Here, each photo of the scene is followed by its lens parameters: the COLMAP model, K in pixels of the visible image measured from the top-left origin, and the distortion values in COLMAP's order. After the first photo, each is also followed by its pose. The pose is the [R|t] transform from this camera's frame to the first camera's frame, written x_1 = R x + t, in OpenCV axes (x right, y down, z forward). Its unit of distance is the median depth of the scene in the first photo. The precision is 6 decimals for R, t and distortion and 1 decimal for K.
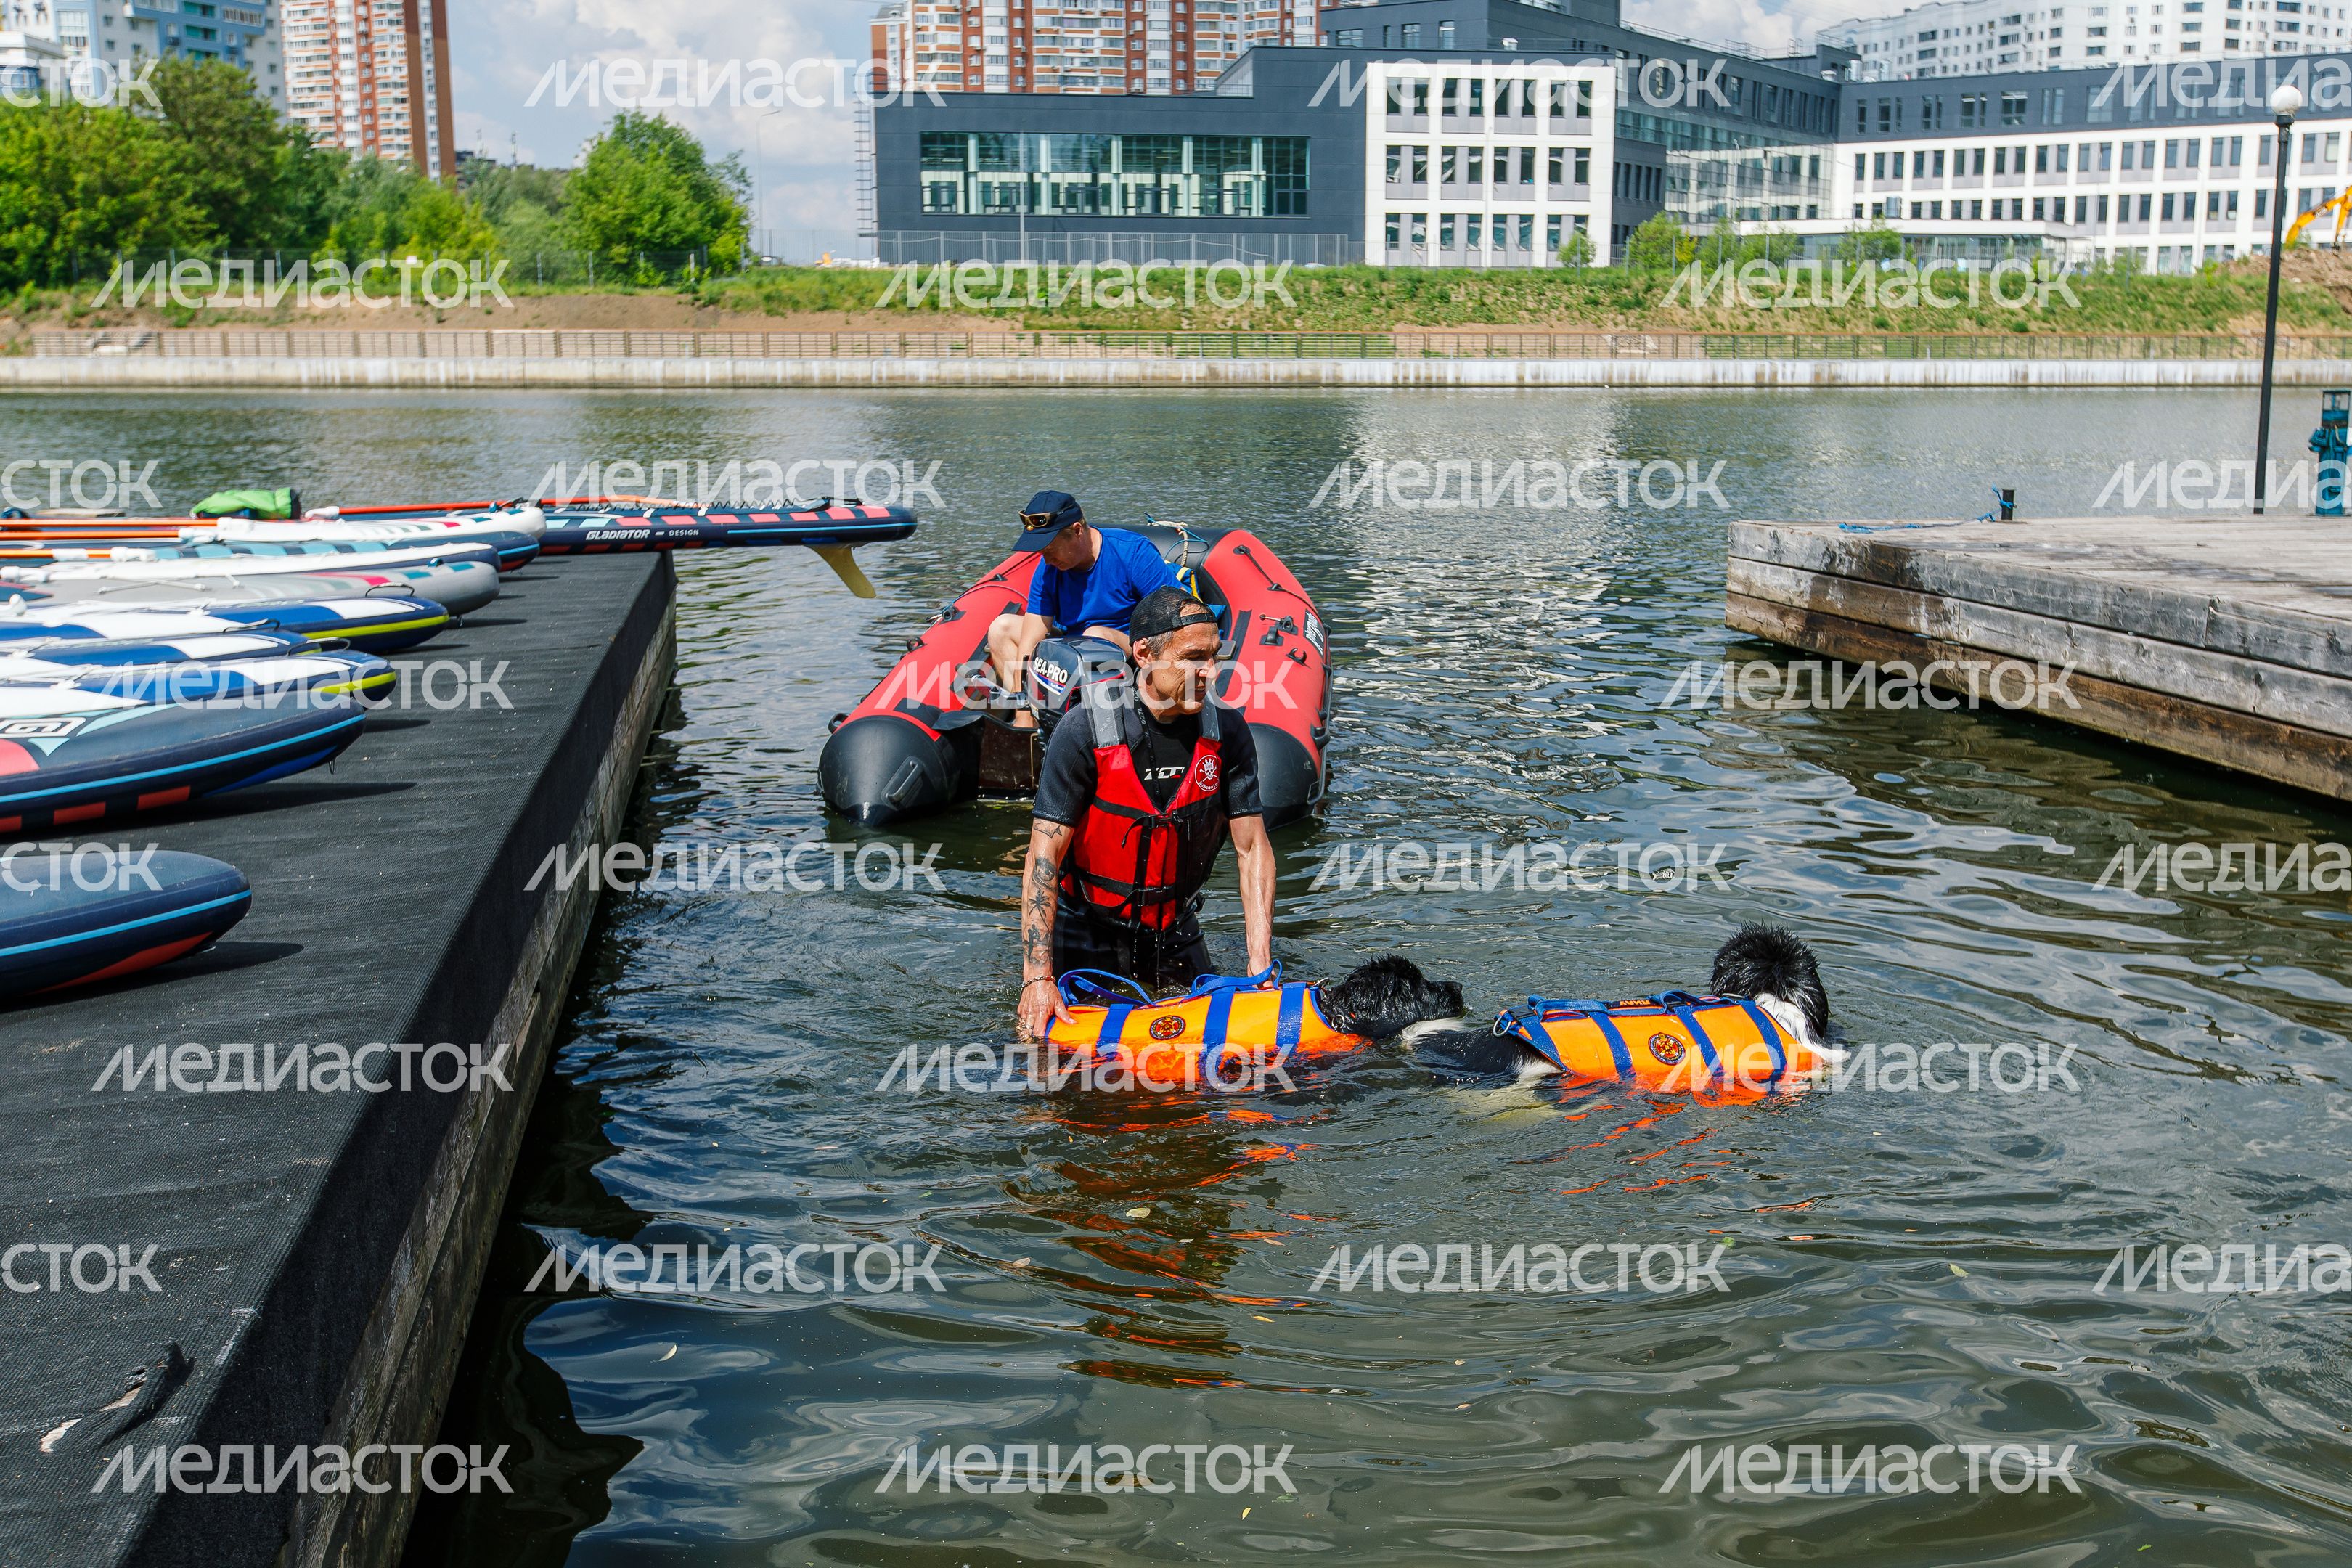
lens RADIAL K [[2448.2, 0, 1239.0], [0, 2448.2, 814.2], [0, 0, 1]] dist [0.007529, -0.005573]
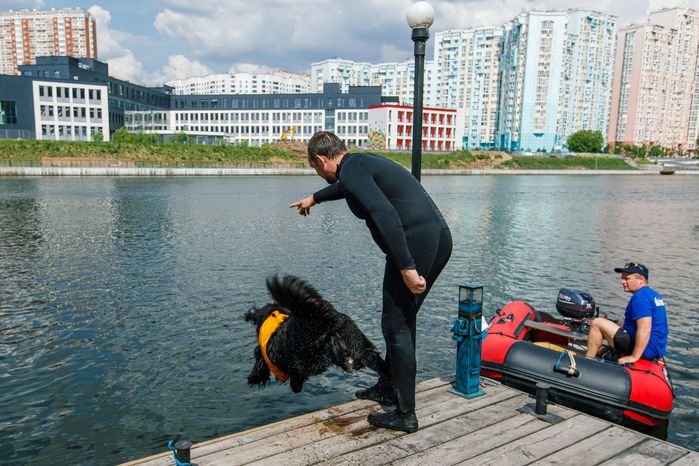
lens RADIAL K [[613.0, 0, 296.0], [0, 613.0, 275.5], [0, 0, 1]] dist [0.001245, -0.002885]
pose [[0.911580, -0.067216, 0.405590, 0.021620], [0.069383, 0.997546, 0.009376, -0.014981], [-0.405225, 0.019594, 0.914007, 0.063440]]
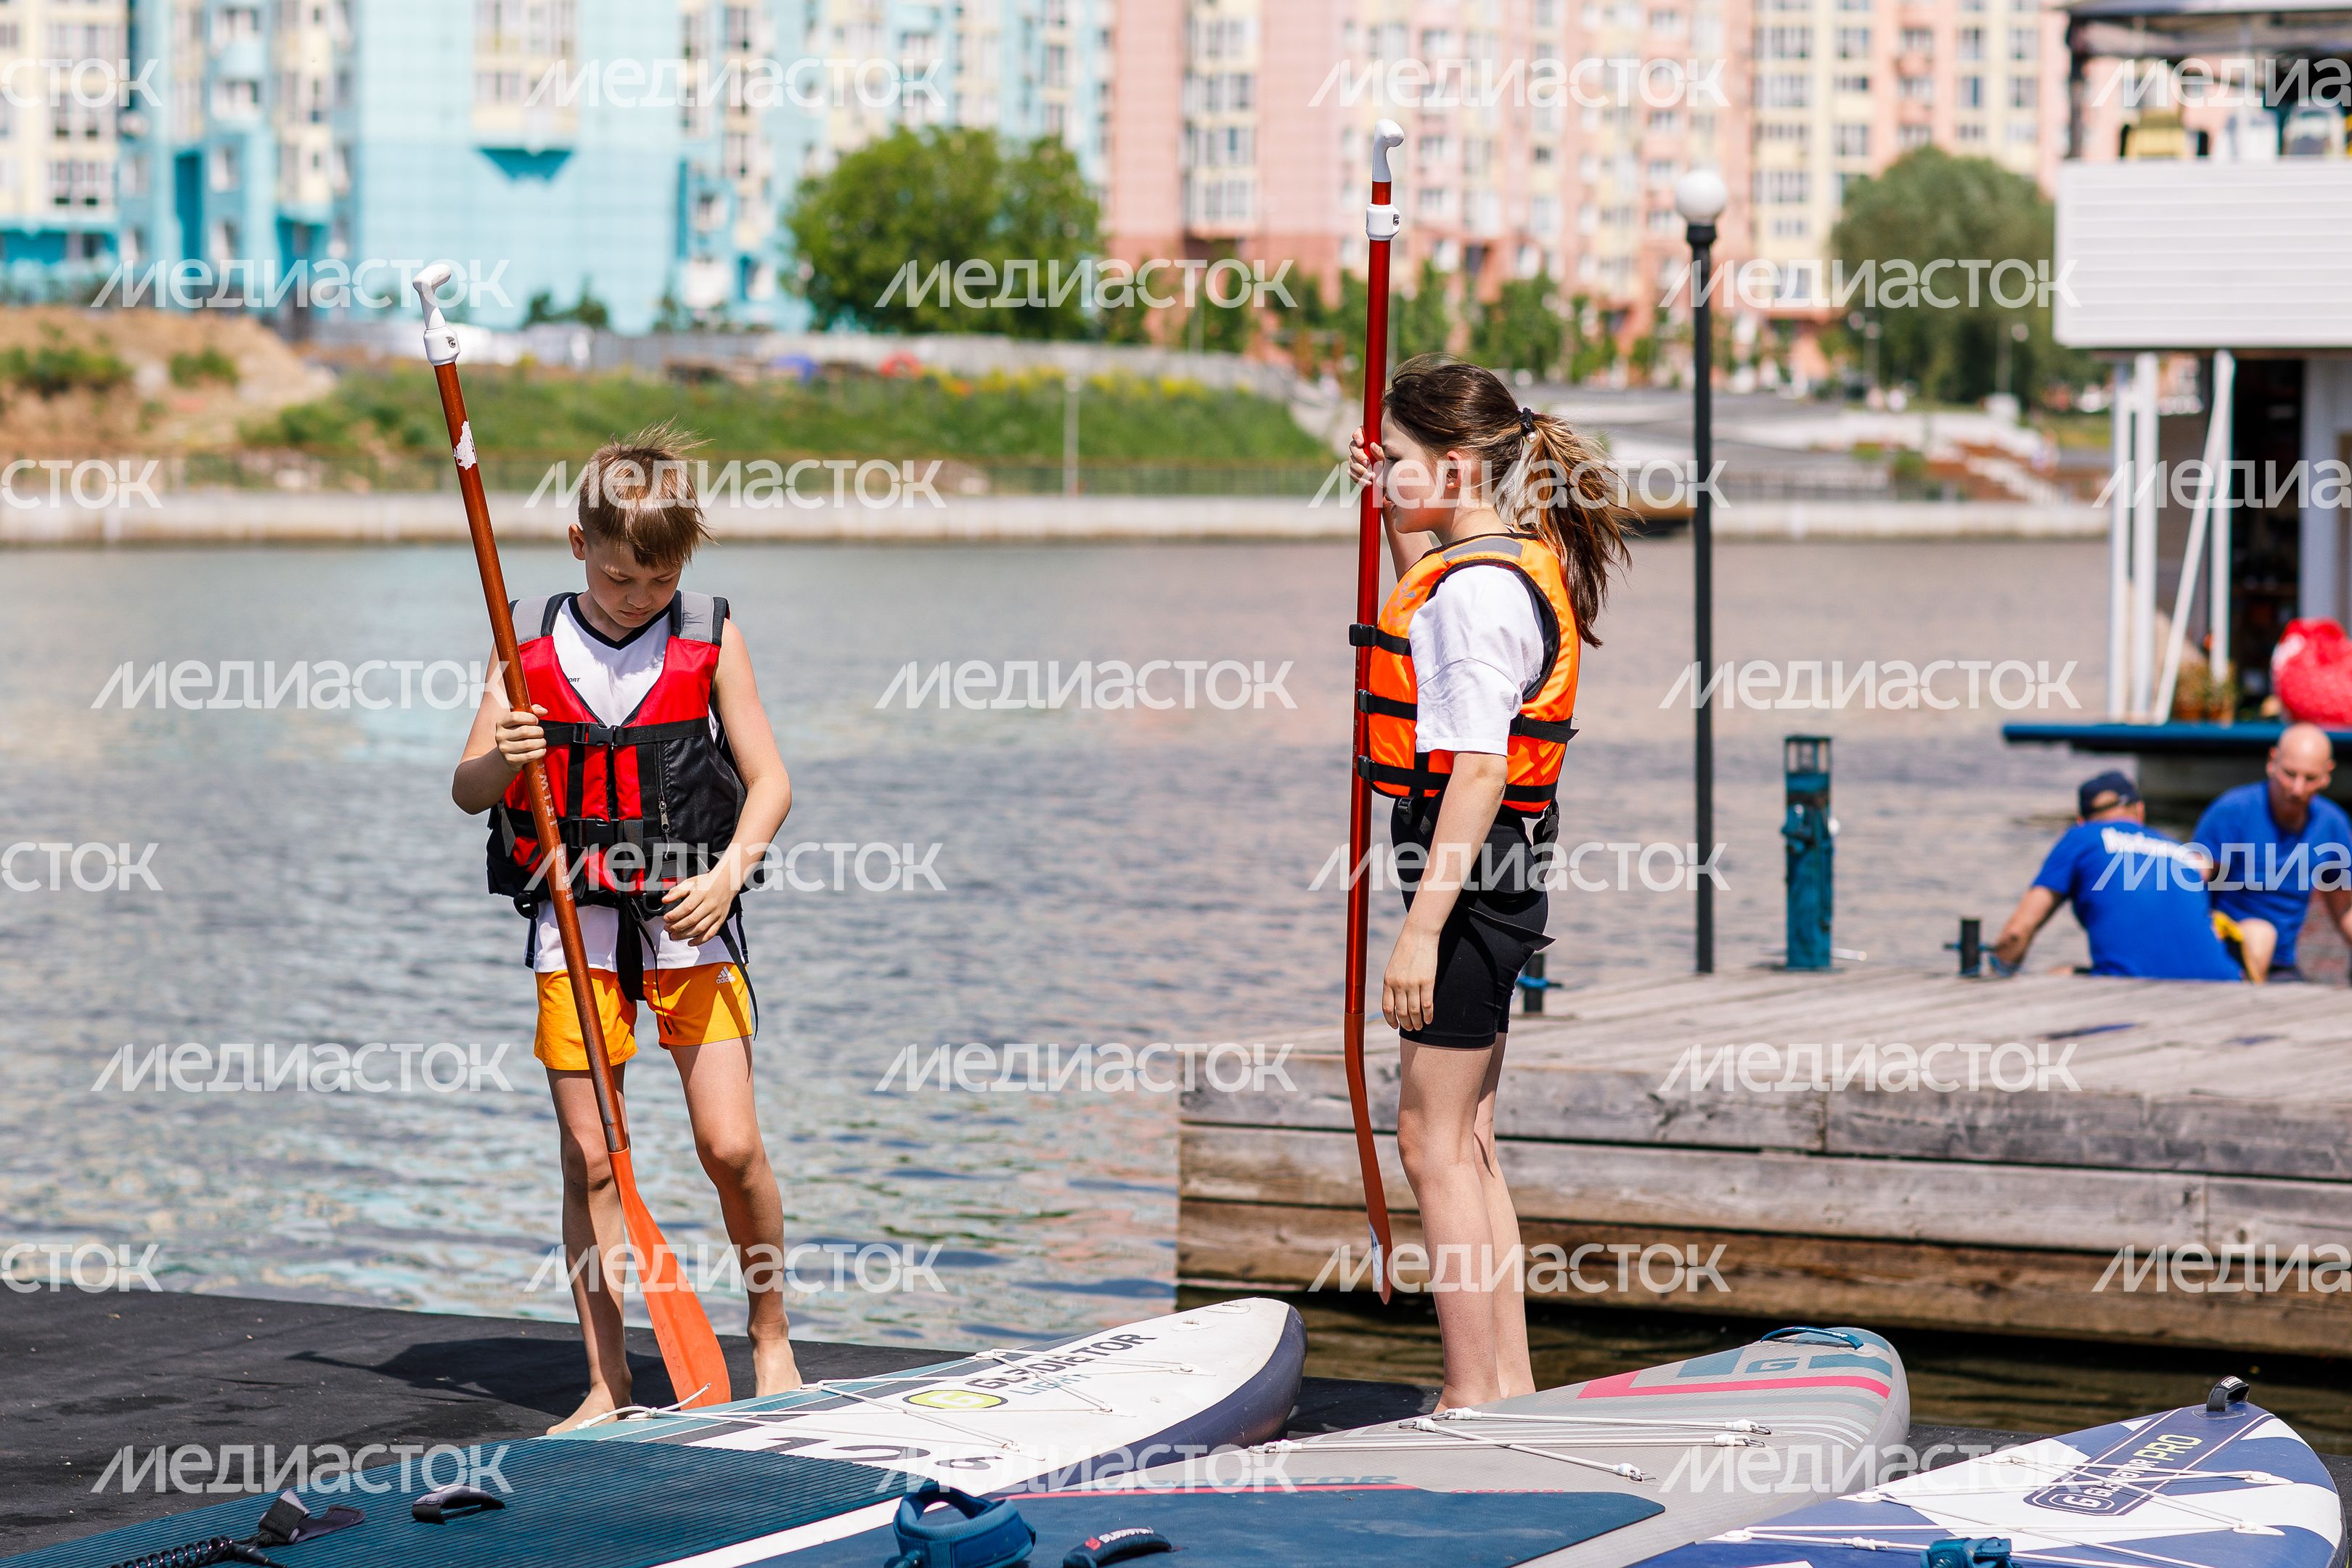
lens RADIAL K [[6896.7, 0, 1176.0], [0, 6896.7, 784.0], [0, 0, 1]] dist [0.019334, -0.139094]
pose [[0.620934, -0.030267, 0.783278, -0.067500], [0.135276, 0.988399, -0.069045, -0.006254], [-0.772102, 0.148831, 0.617825, 0.013464]]
